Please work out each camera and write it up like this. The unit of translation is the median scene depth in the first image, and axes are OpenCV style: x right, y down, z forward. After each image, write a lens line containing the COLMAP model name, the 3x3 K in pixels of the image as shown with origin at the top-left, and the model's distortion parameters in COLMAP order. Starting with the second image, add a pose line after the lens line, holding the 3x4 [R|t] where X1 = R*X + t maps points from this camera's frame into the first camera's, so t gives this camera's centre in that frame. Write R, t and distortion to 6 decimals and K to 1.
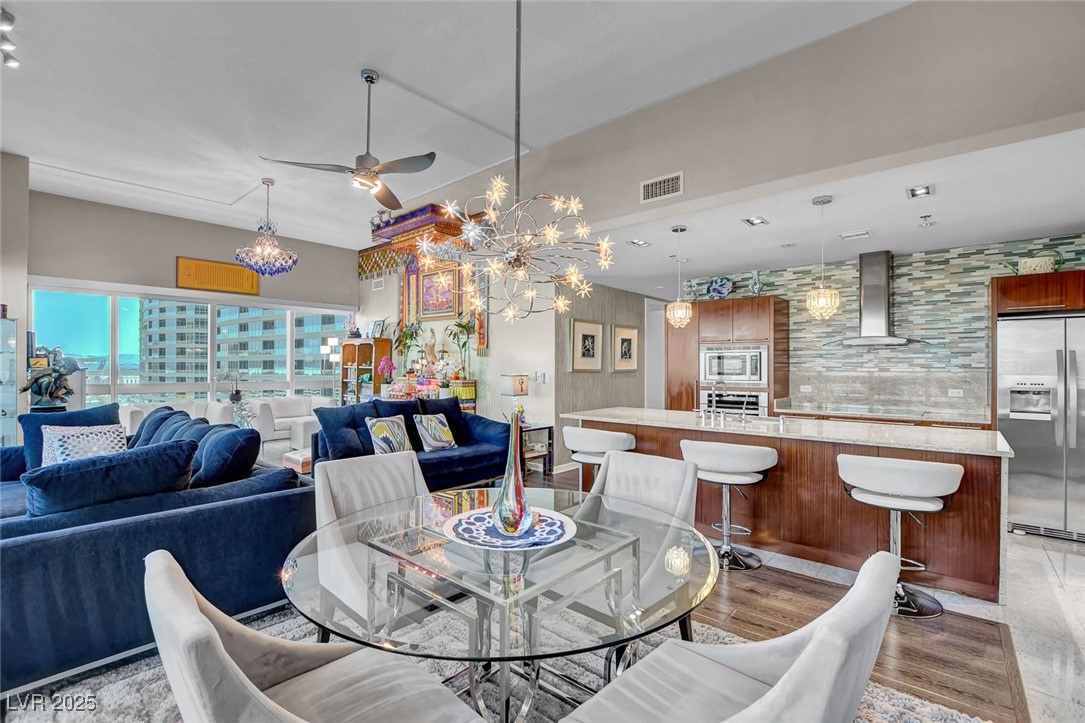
lens RADIAL K [[480.1, 0, 546.0], [0, 480.1, 365.1], [0, 0, 1]] dist [-0.027944, 0.001339]
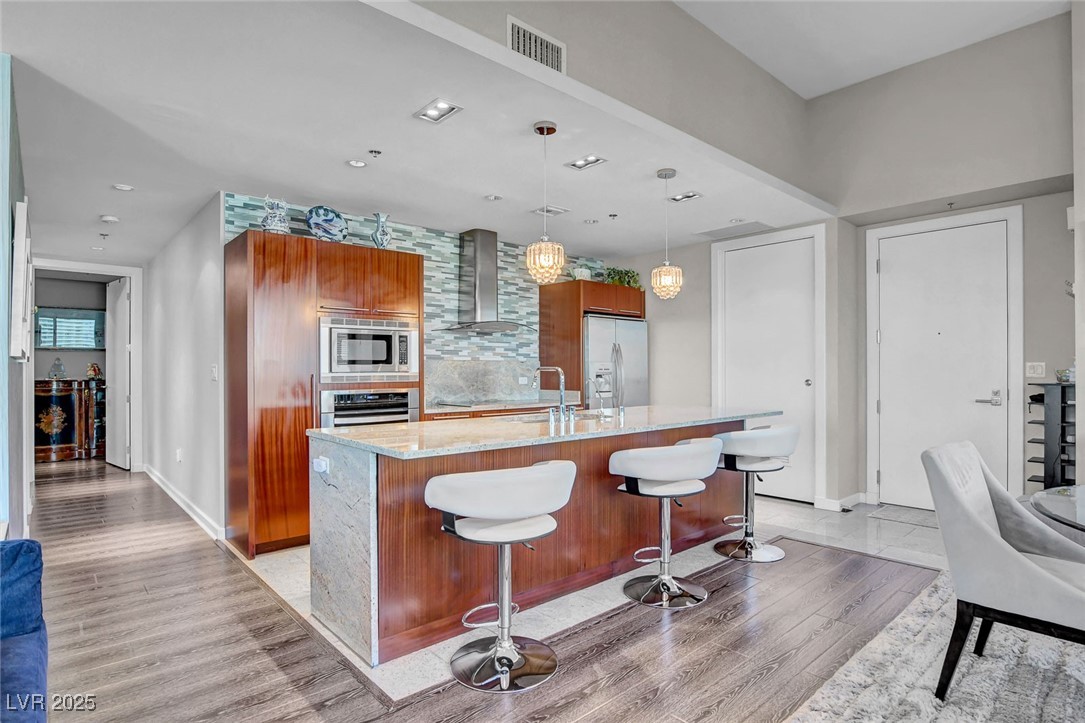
lens RADIAL K [[563.5, 0, 544.9], [0, 563.5, 366.9], [0, 0, 1]] dist [-0.026704, -0.000234]
pose [[0.121743, -0.000082, 0.992562, -0.361497], [-0.001321, 0.999999, 0.000244, 0.024800], [-0.992561, -0.001341, 0.121743, 0.710030]]
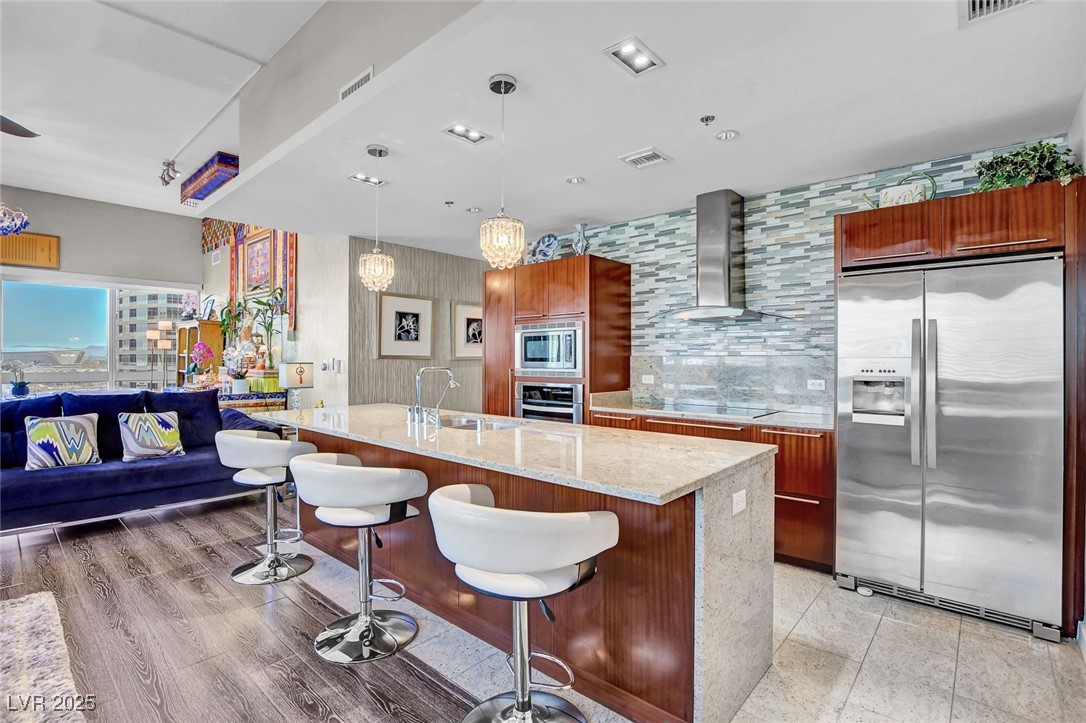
lens RADIAL K [[508.3, 0, 545.3], [0, 508.3, 357.6], [0, 0, 1]] dist [-0.026040, -0.000771]
pose [[0.999986, -0.001263, -0.005049, 0.412665], [0.001267, 0.999999, 0.000753, 0.014850], [0.005048, -0.000760, 0.999987, 0.202756]]
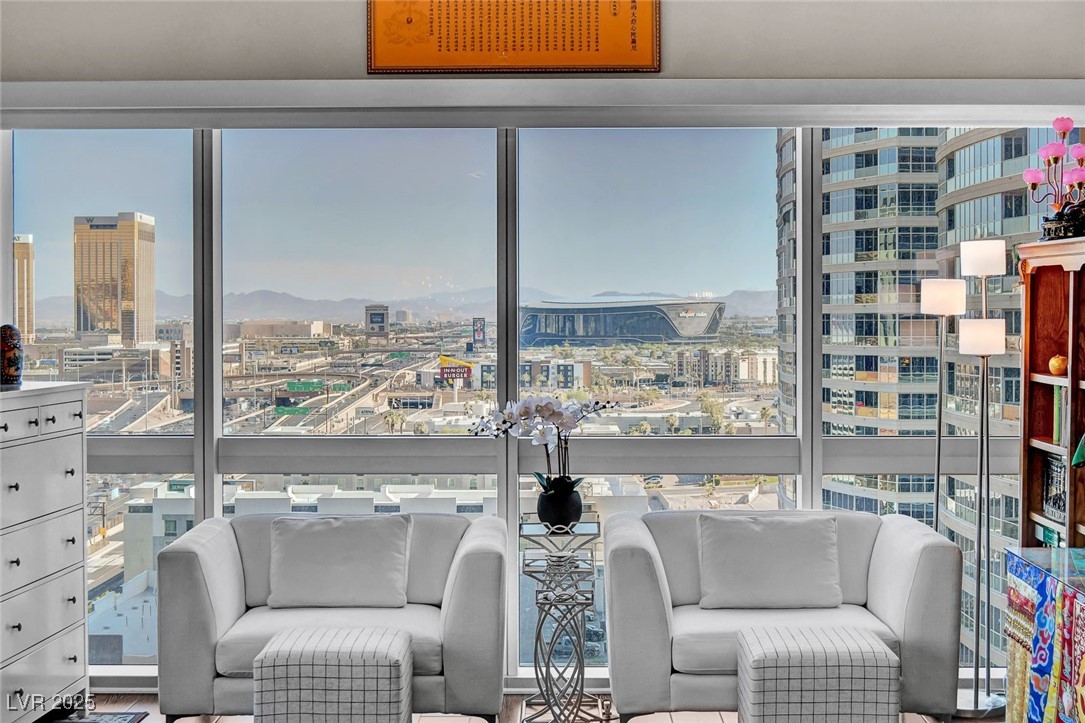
lens RADIAL K [[1650.3, 0, 542.9], [0, 1650.3, 363.0], [0, 0, 1]] dist [-0.021709, 0.000000]
pose [[0.650463, 0.016465, -0.759359, -0.038690], [0.004294, 0.999669, 0.025354, -0.039054], [0.759526, -0.019753, 0.650177, 0.676335]]
